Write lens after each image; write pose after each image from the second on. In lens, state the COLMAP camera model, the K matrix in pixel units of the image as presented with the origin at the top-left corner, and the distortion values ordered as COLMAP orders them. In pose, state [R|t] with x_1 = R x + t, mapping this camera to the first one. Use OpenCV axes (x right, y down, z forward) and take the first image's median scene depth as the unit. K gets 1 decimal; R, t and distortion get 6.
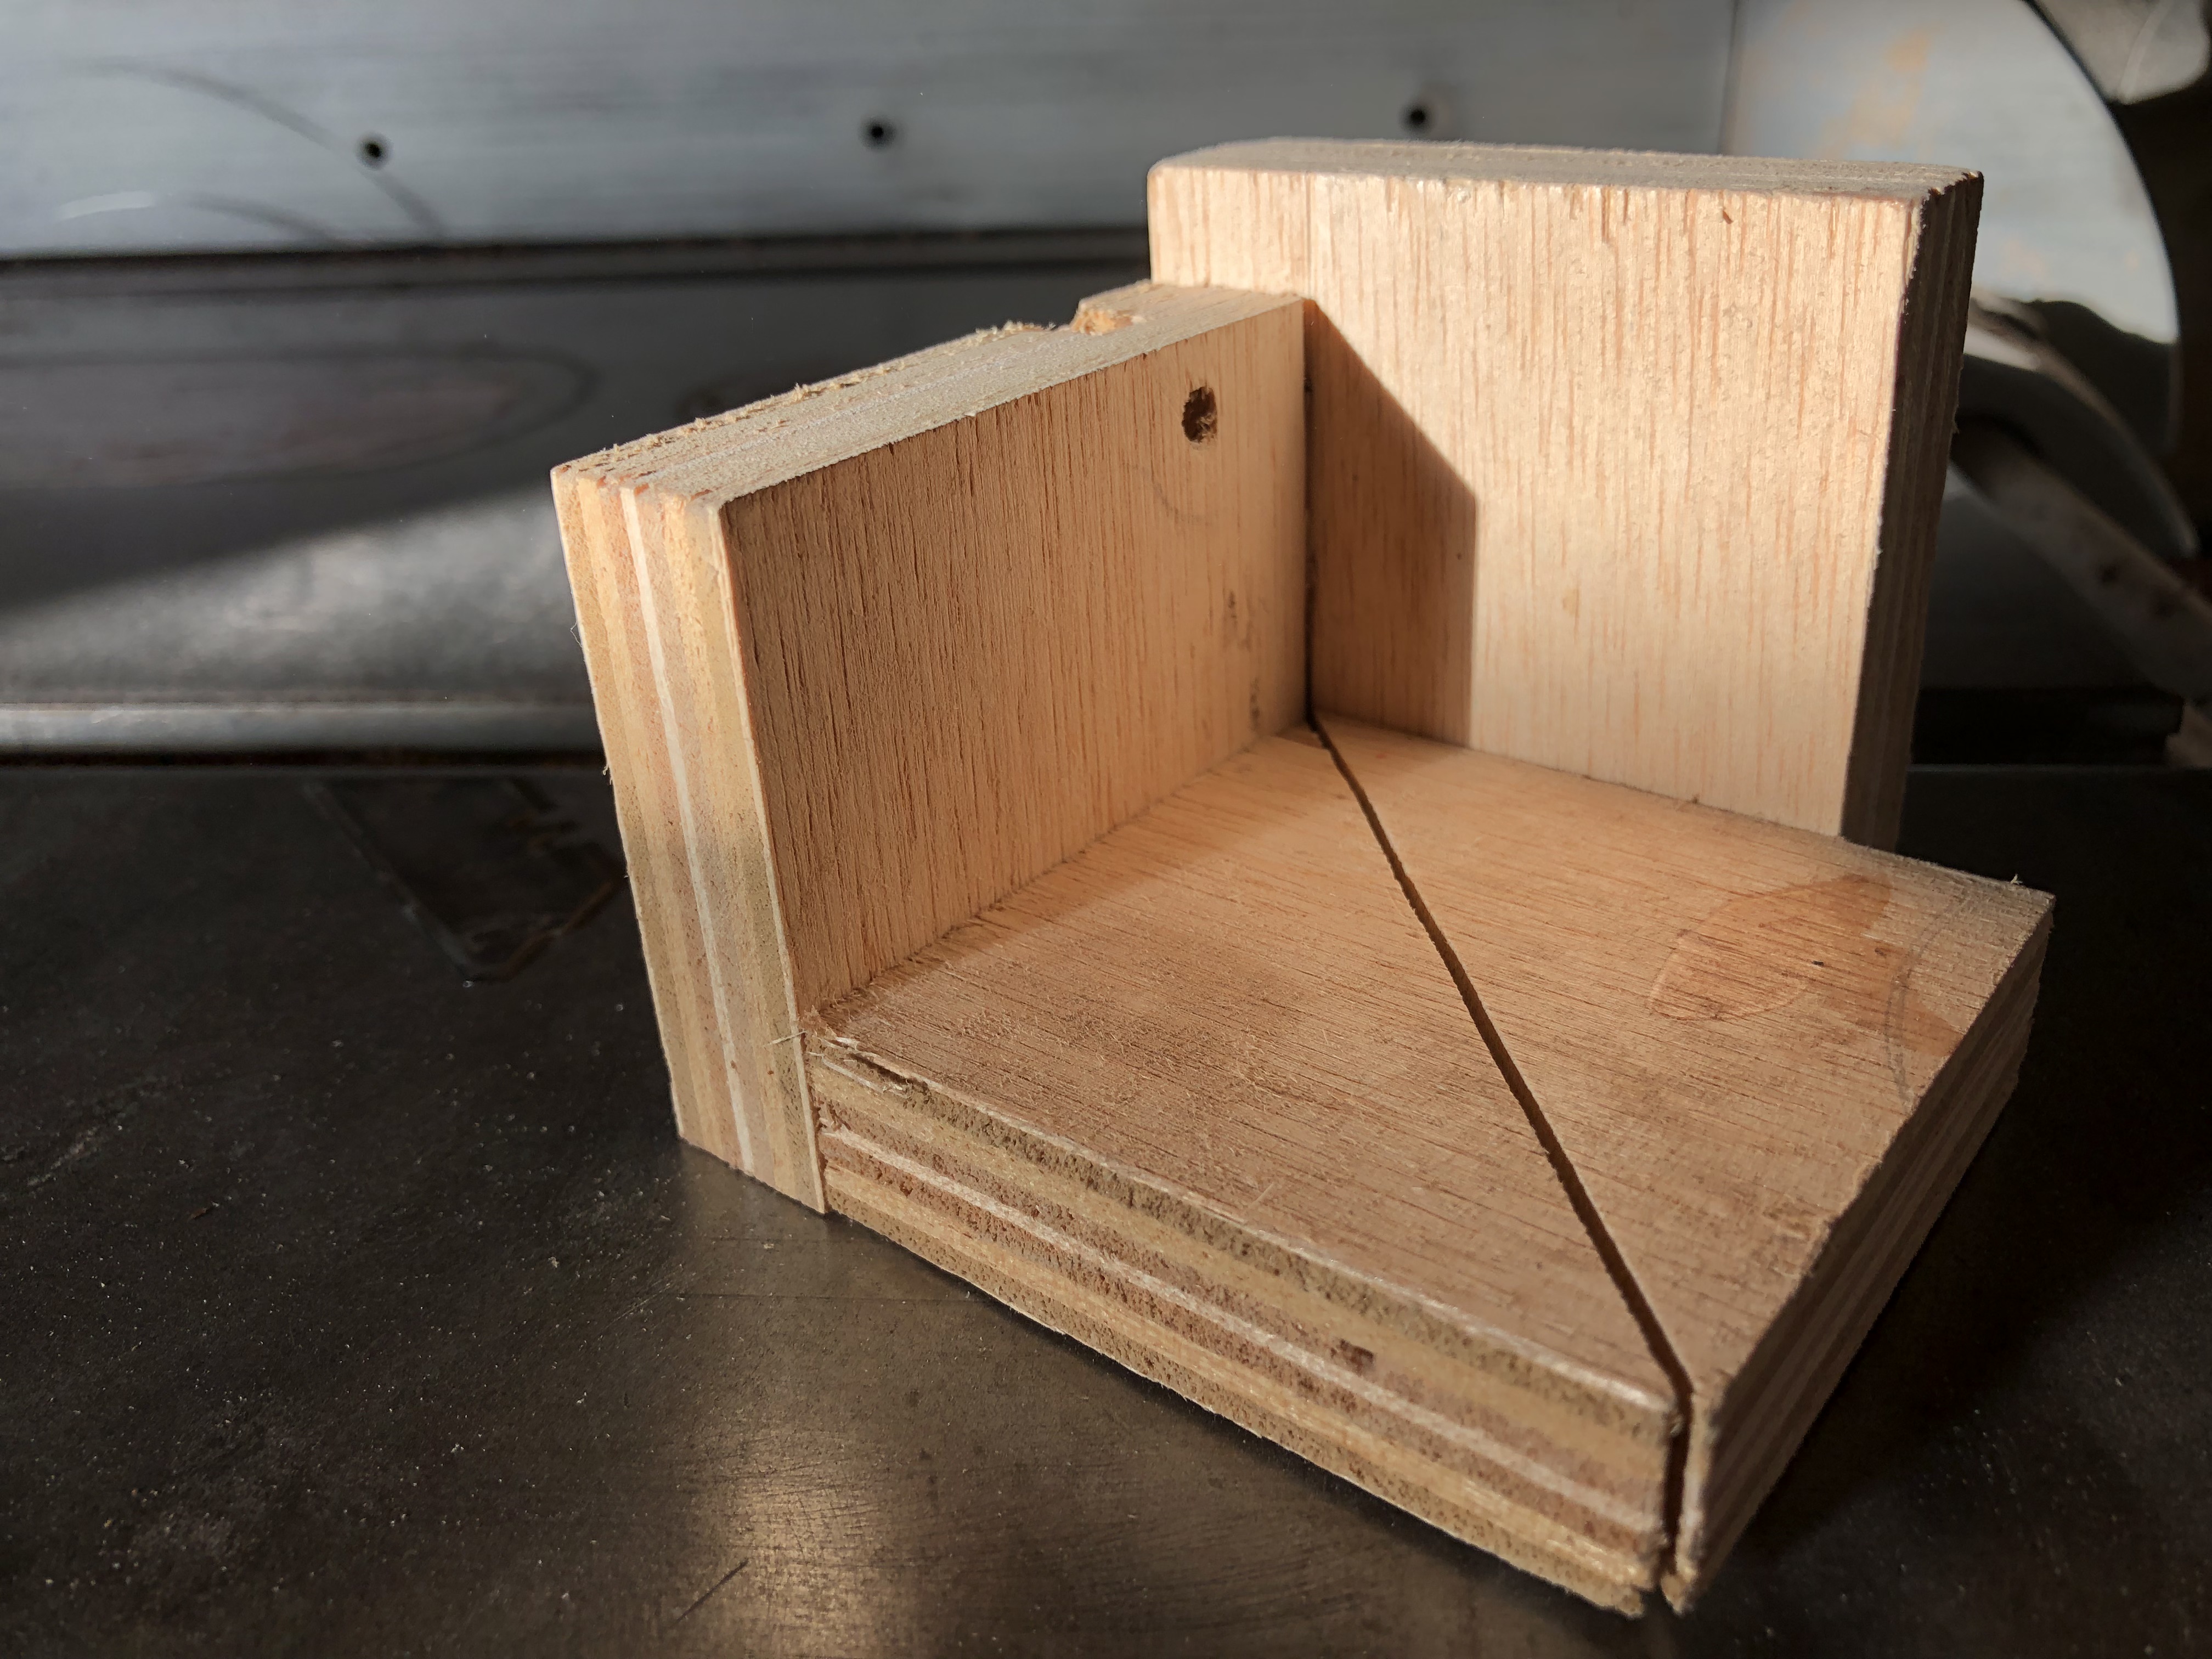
lens RADIAL K [[1790.2, 0, 1106.0], [0, 1790.2, 829.5], [0, 0, 1]] dist [-0.001049, -0.137050]
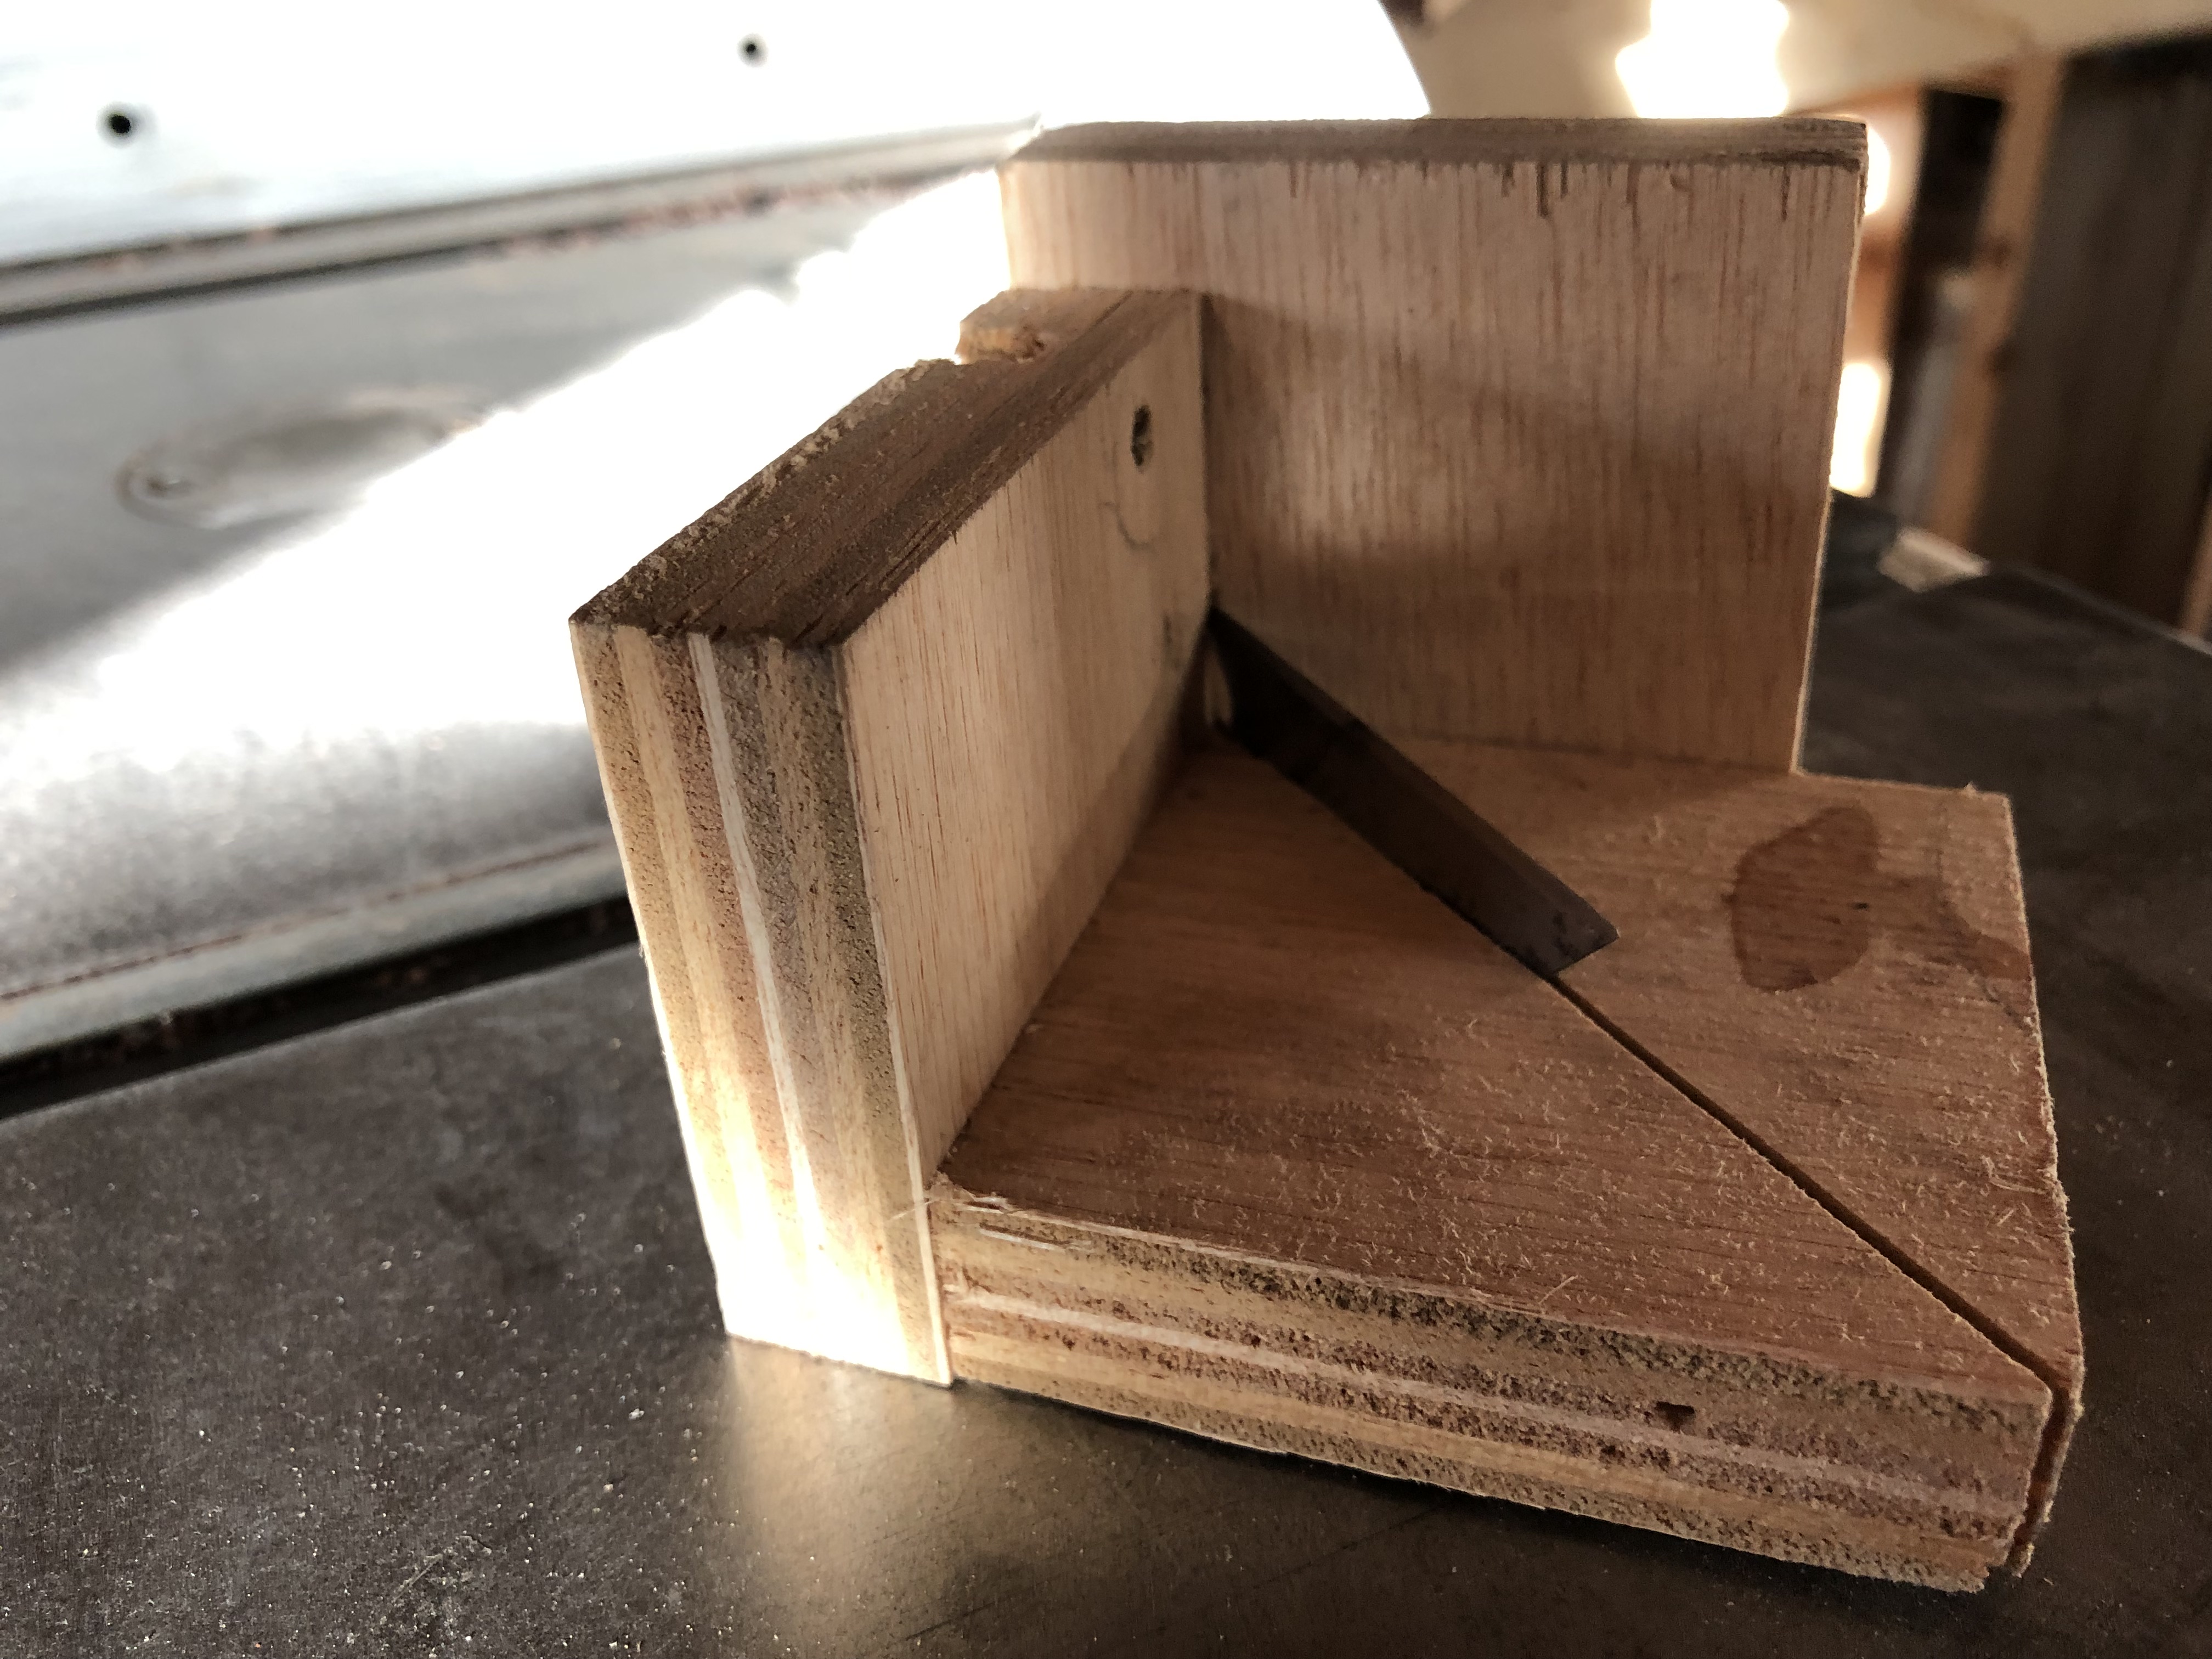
lens RADIAL K [[1824.4, 0, 1106.0], [0, 1824.4, 829.5], [0, 0, 1]] dist [-0.083122, -0.005605]
pose [[0.948356, -0.175921, 0.263957, -0.294702], [0.165256, 0.984283, 0.062261, -0.109726], [-0.270761, -0.015425, 0.962523, 0.118378]]
